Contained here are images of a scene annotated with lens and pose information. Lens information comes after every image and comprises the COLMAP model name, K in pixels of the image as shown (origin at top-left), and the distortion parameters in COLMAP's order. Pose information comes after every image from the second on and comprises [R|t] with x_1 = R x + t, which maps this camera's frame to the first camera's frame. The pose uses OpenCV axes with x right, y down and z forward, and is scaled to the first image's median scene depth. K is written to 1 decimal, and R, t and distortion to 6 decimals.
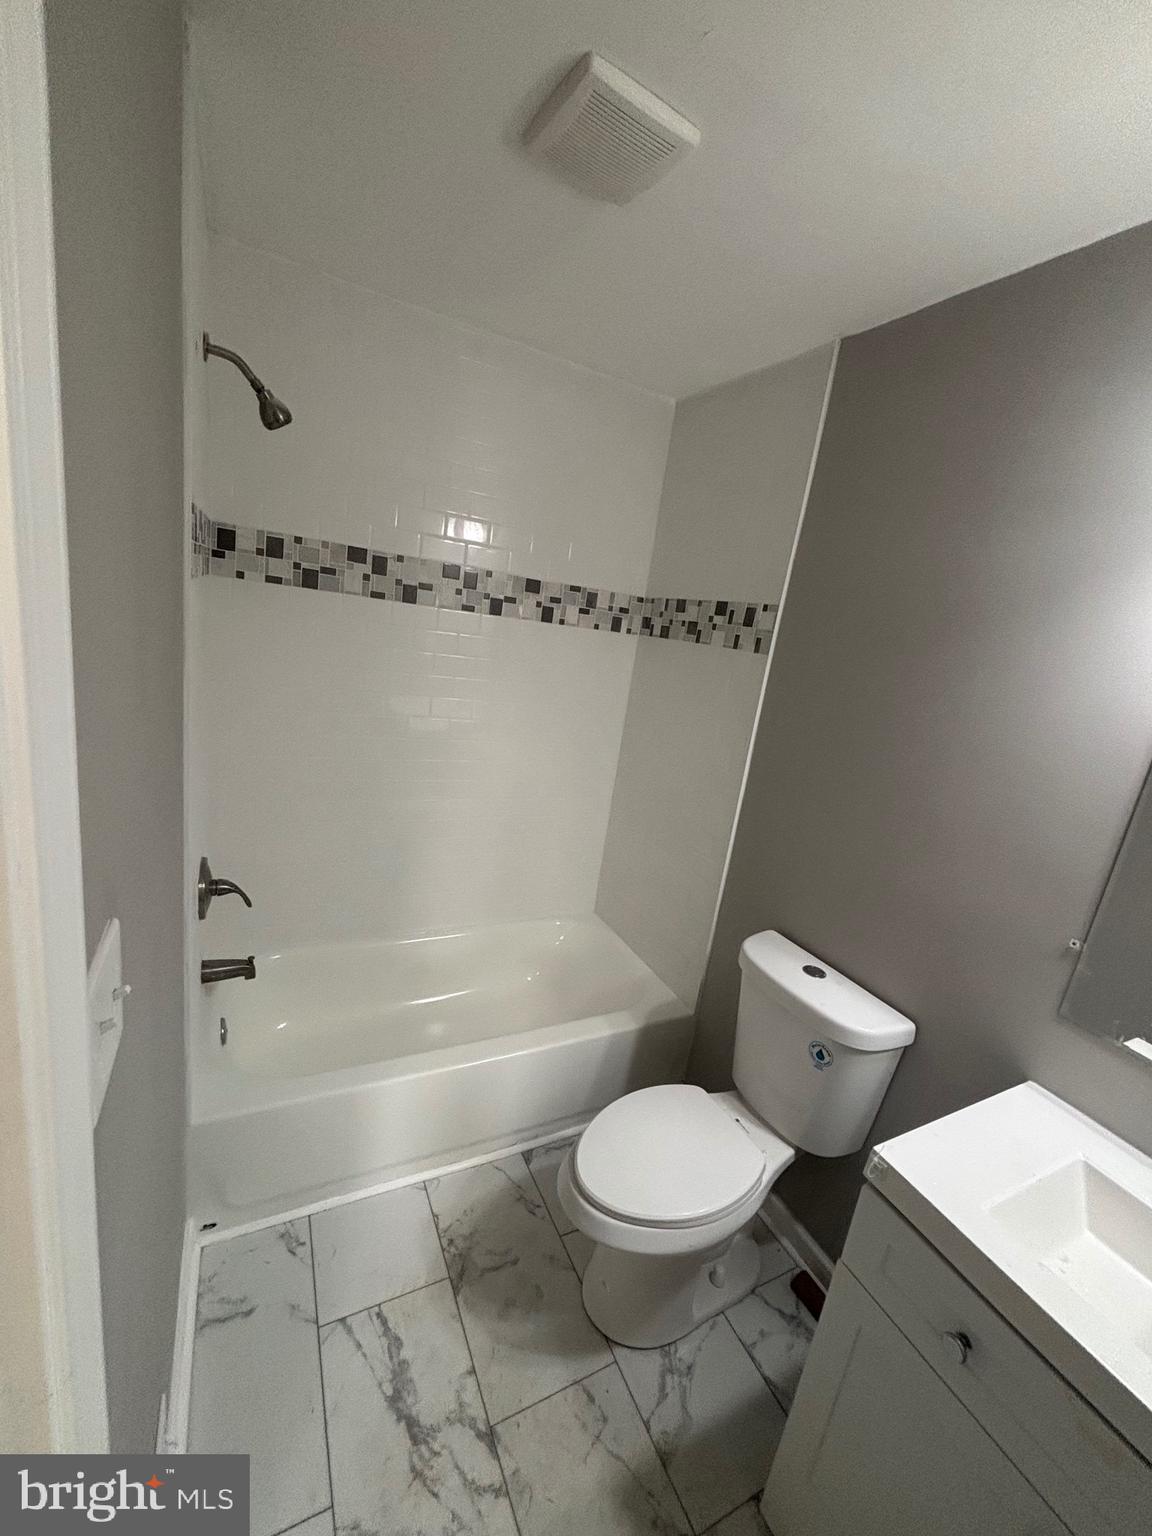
lens RADIAL K [[619.1, 0, 580.7], [0, 619.1, 766.8], [0, 0, 1]] dist [-0.001997, 0.000846]
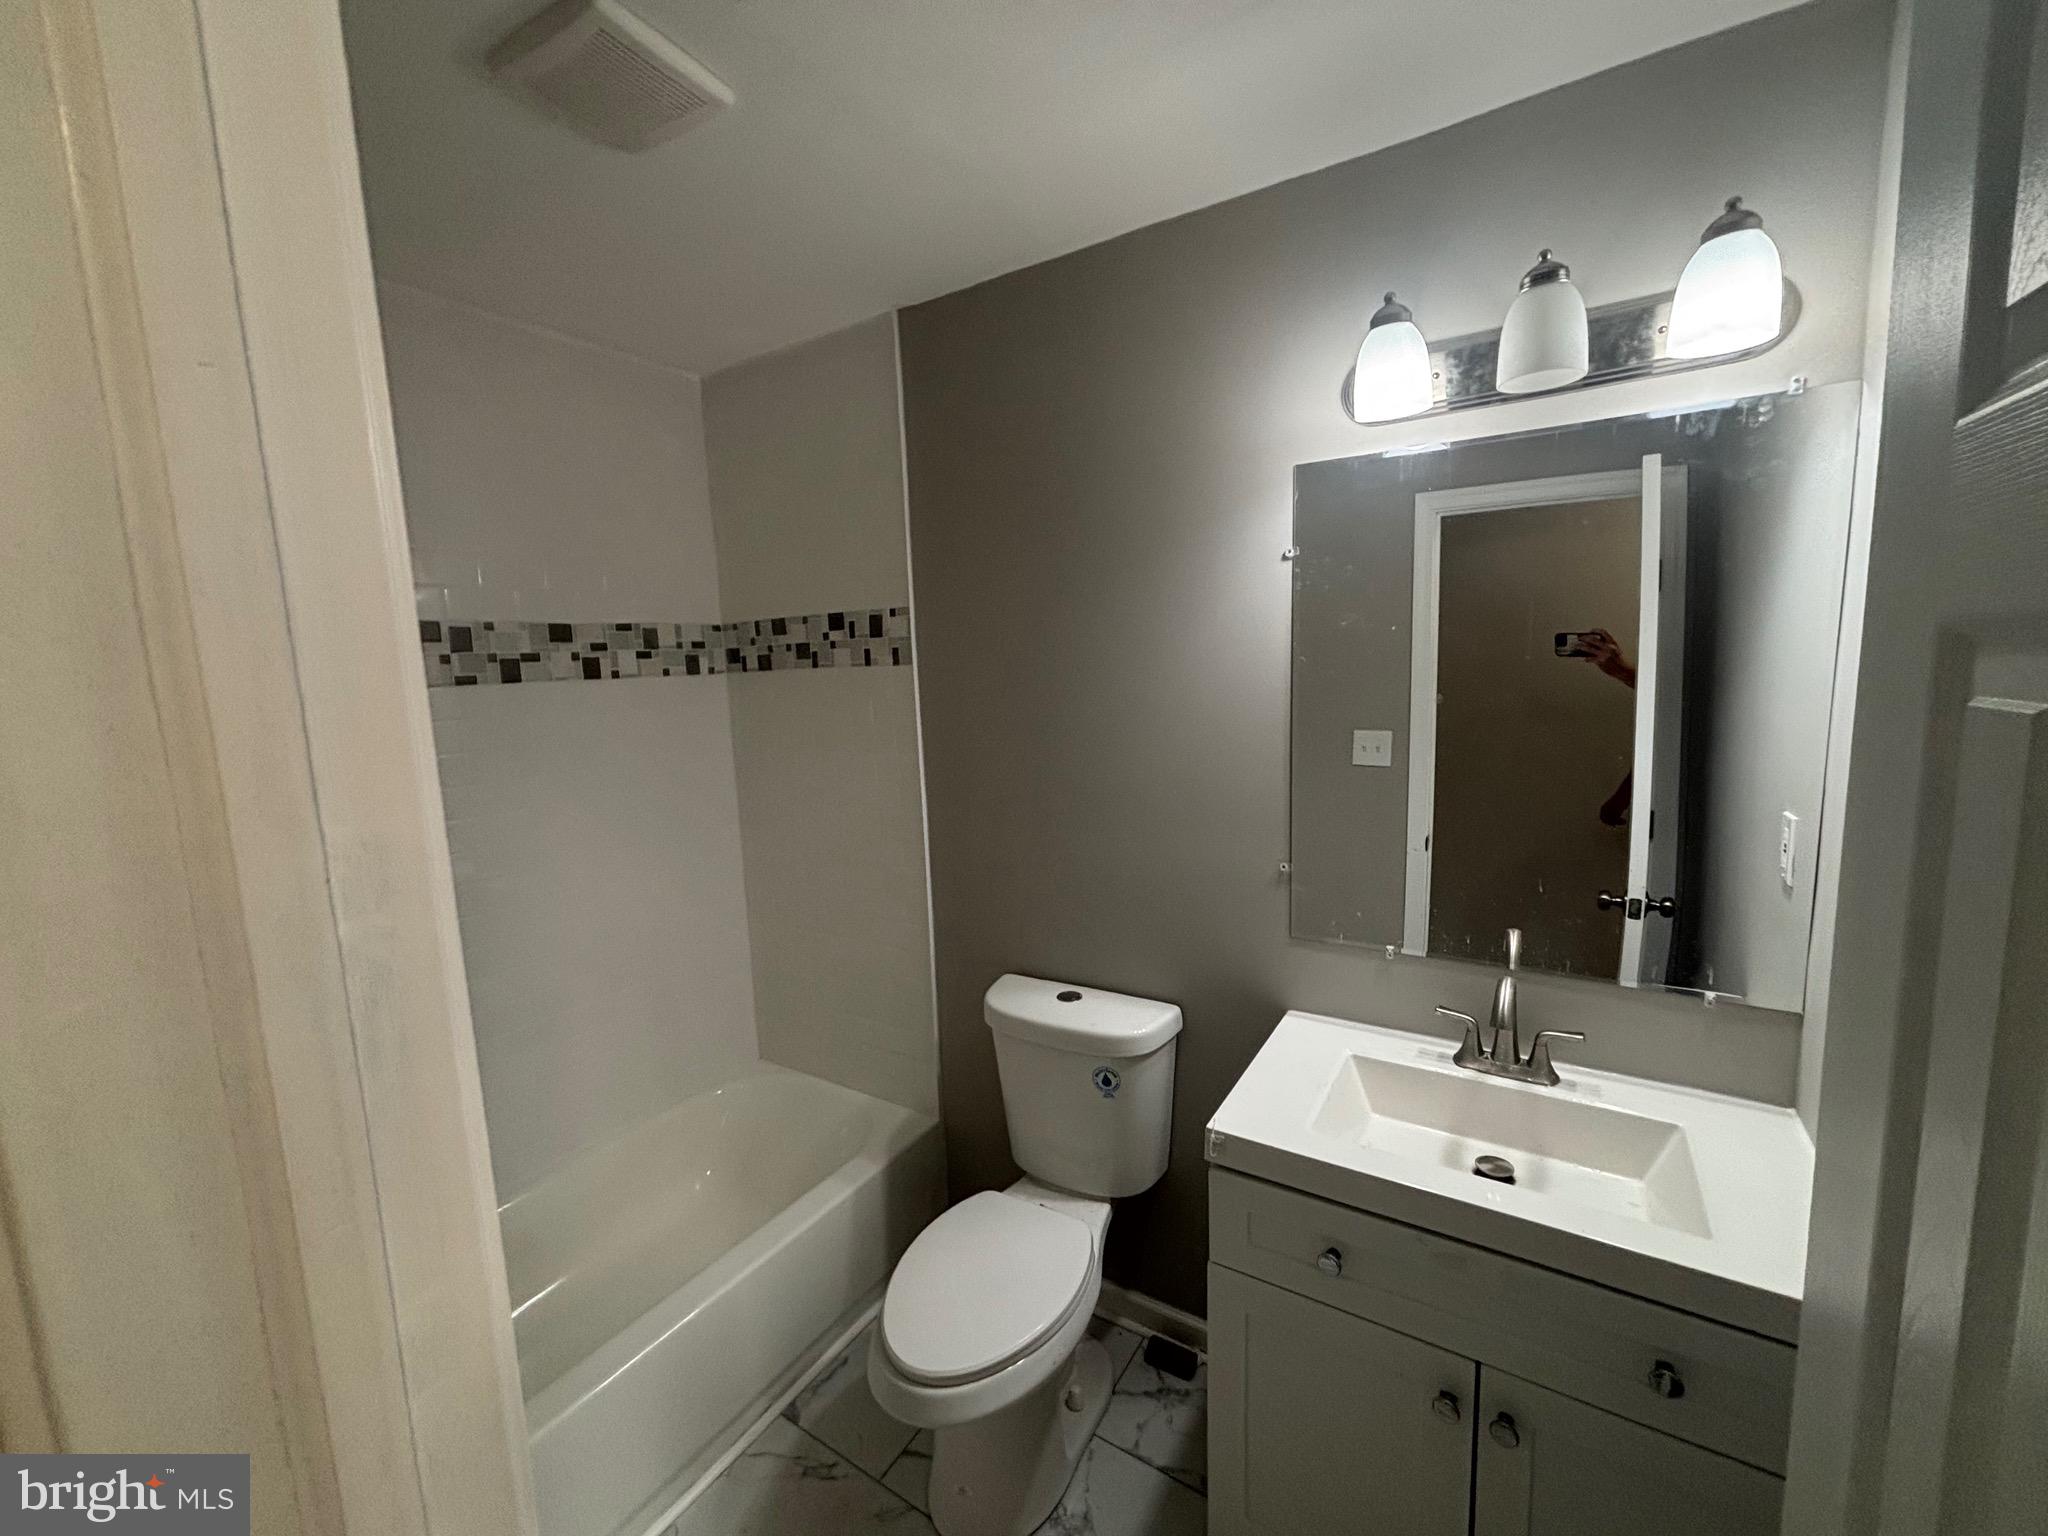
lens RADIAL K [[825.5, 0, 1027.7], [0, 825.5, 765.8], [0, 0, 1]] dist [-0.001997, 0.000846]
pose [[0.846867, -0.237970, 0.475590, -0.127640], [0.274936, 0.961425, -0.008504, 0.005415], [-0.455220, 0.137959, 0.879626, -0.043789]]
